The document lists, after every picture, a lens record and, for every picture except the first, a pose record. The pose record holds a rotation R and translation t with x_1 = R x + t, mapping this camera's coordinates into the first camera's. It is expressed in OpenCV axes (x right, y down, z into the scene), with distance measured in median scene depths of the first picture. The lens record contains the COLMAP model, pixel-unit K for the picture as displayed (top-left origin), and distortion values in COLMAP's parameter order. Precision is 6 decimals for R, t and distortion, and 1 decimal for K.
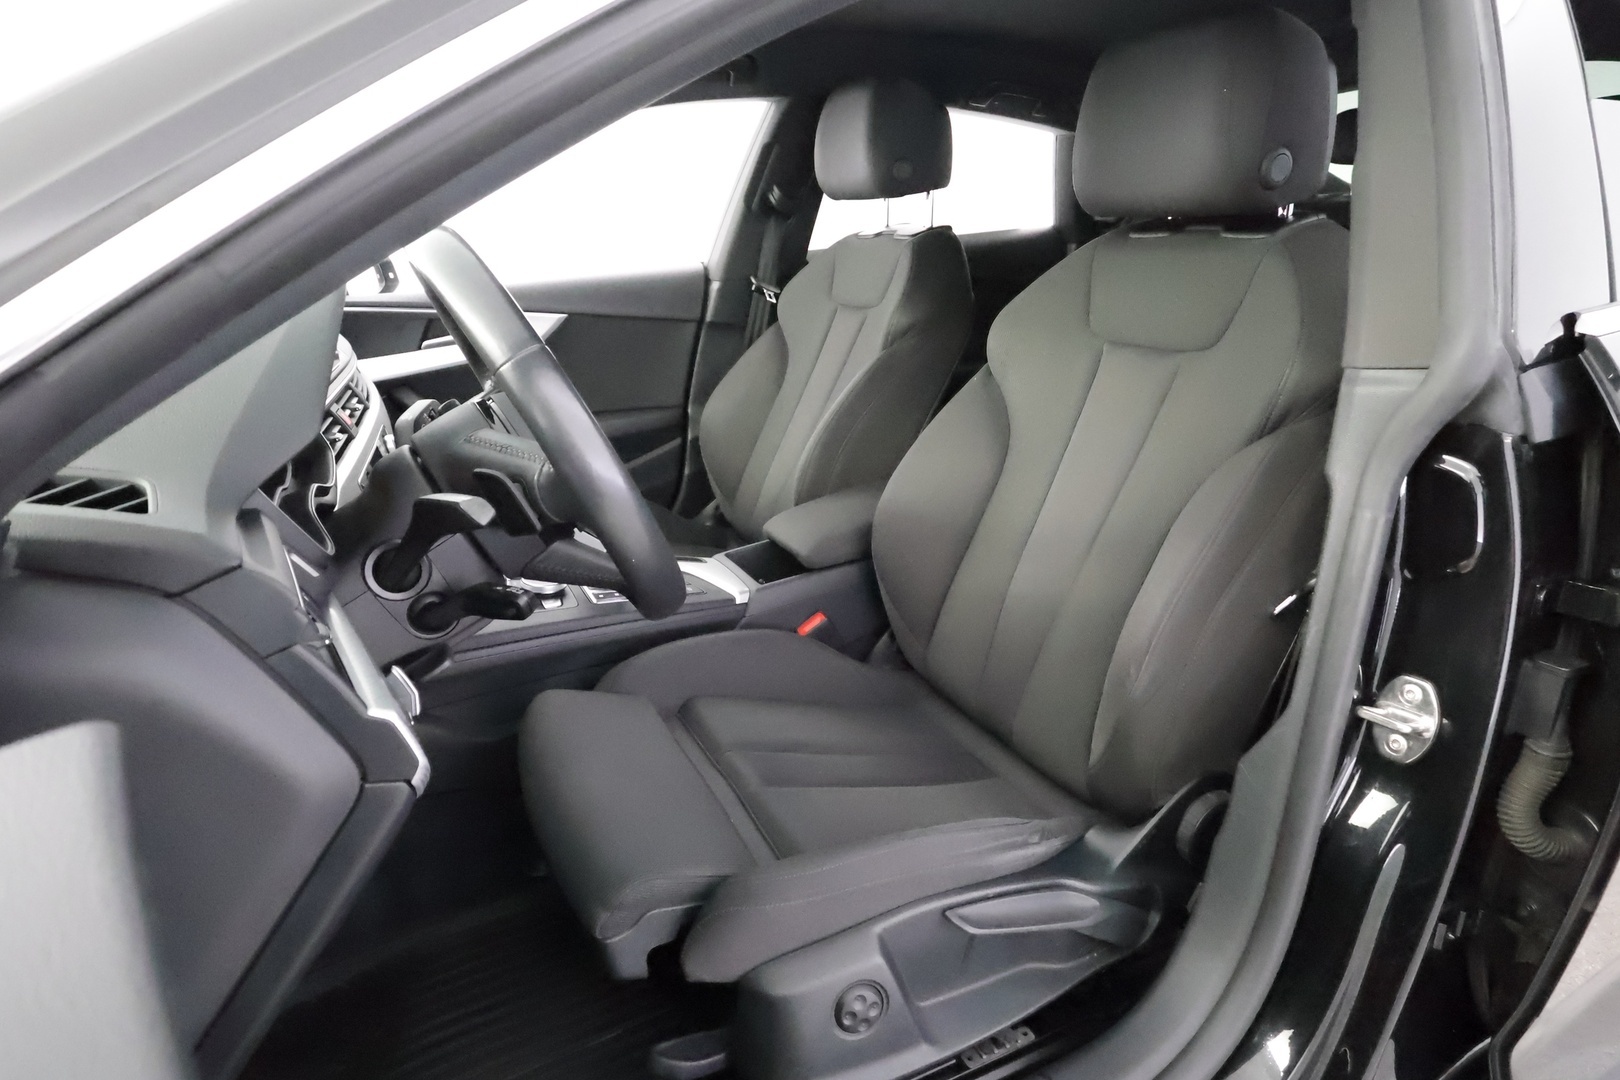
lens RADIAL K [[901.4, 0, 815.2], [0, 901.4, 541.8], [0, 0, 1]] dist [-0.003926, 0.002271]
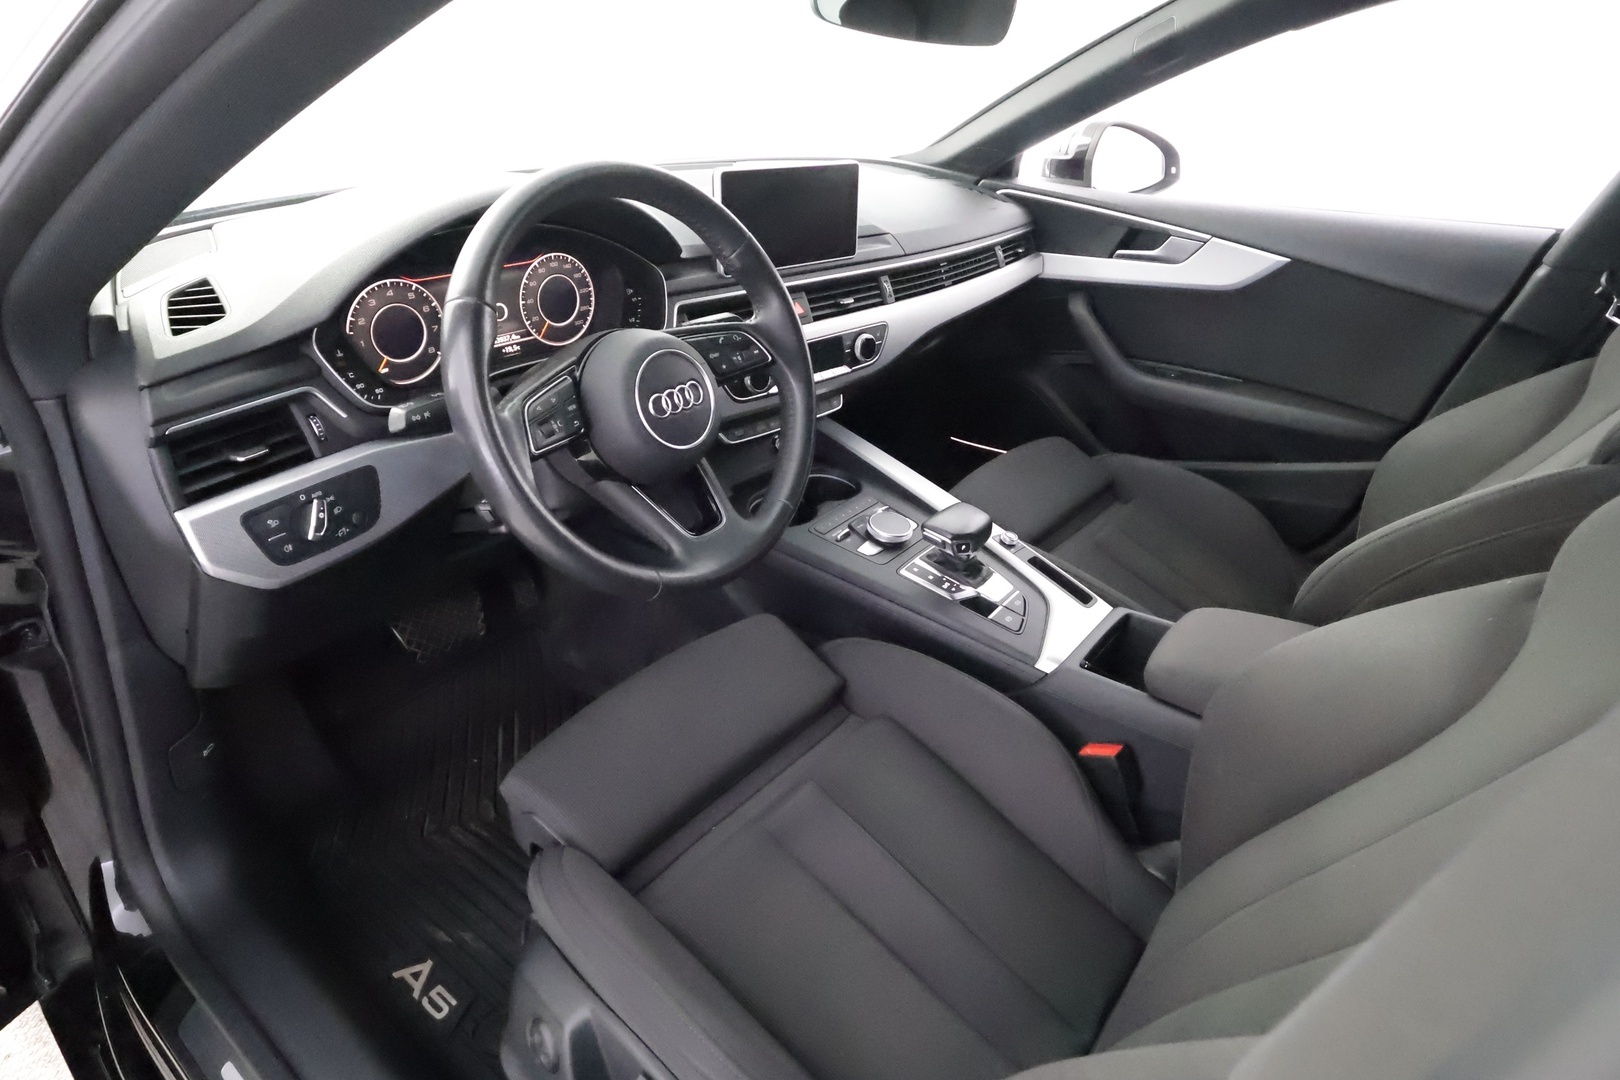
lens RADIAL K [[901.4, 0, 815.2], [0, 901.4, 541.8], [0, 0, 1]] dist [-0.003926, 0.002271]
pose [[0.431223, 0.484701, -0.760994, 0.478719], [-0.368011, 0.864584, 0.342144, -0.280368], [0.823780, 0.132513, 0.551204, 0.462510]]
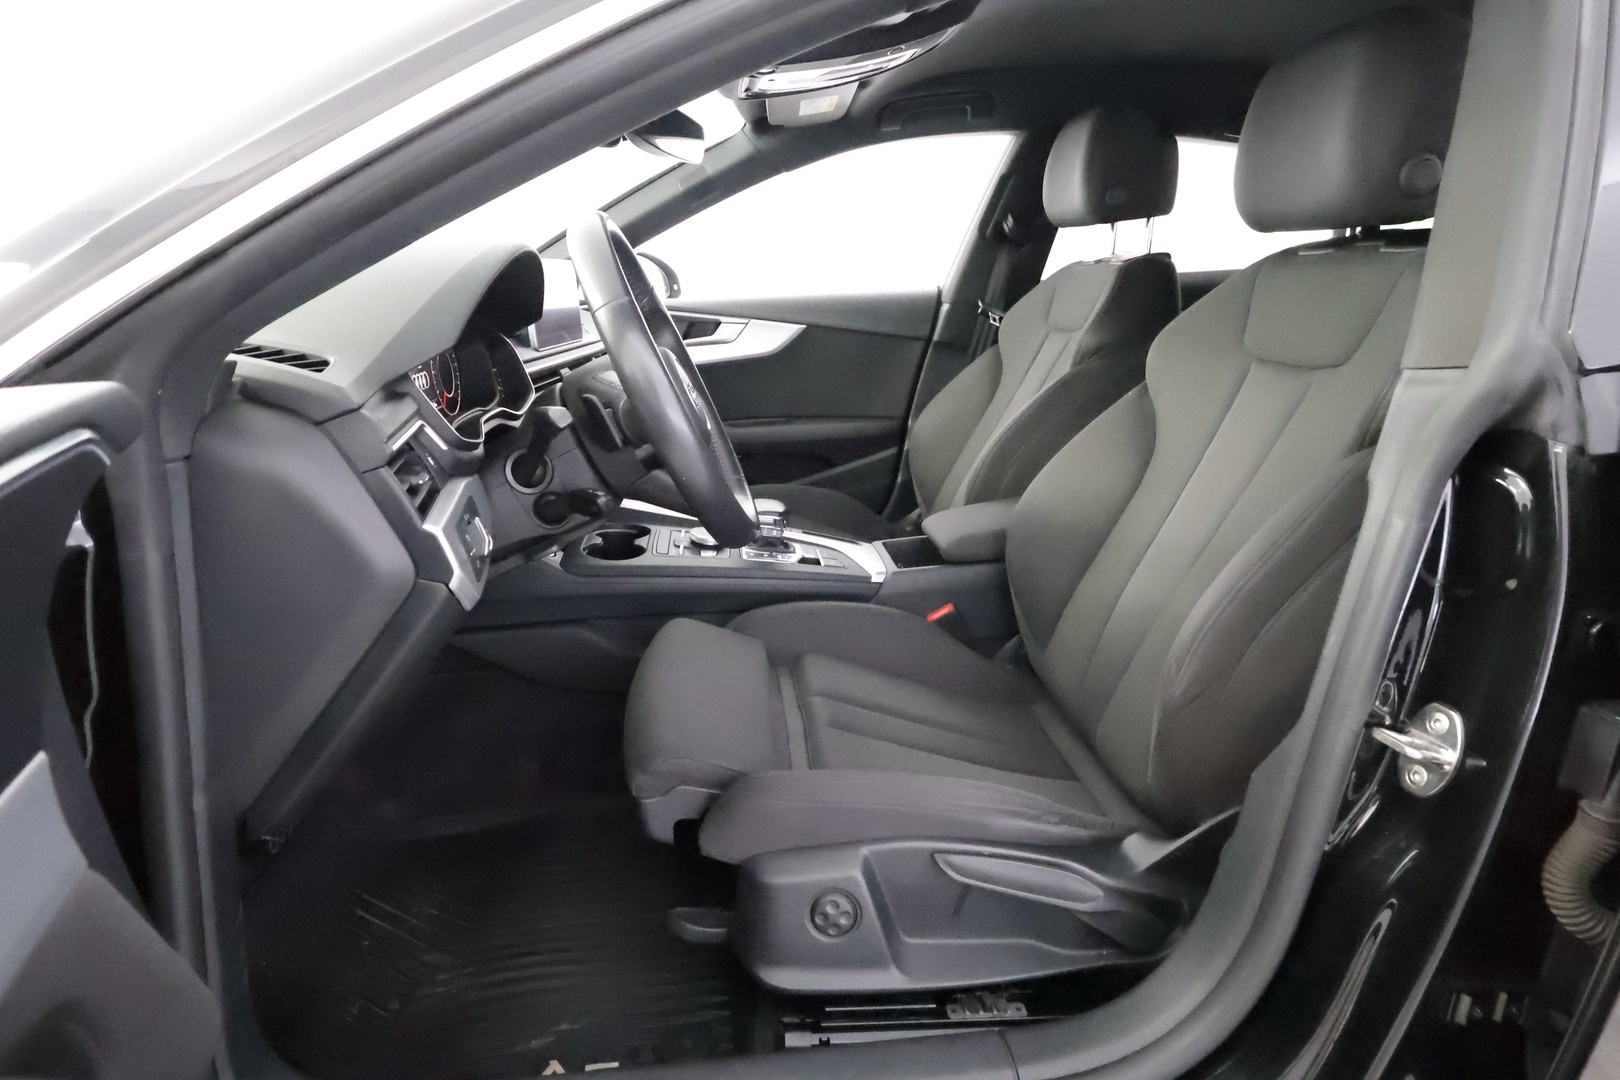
lens RADIAL K [[901.4, 0, 815.2], [0, 901.4, 541.8], [0, 0, 1]] dist [-0.003926, 0.002271]
pose [[0.935385, 0.127584, -0.329814, 0.252671], [-0.143955, 0.989253, -0.025590, 0.073731], [0.323005, 0.071415, 0.943699, -0.063417]]
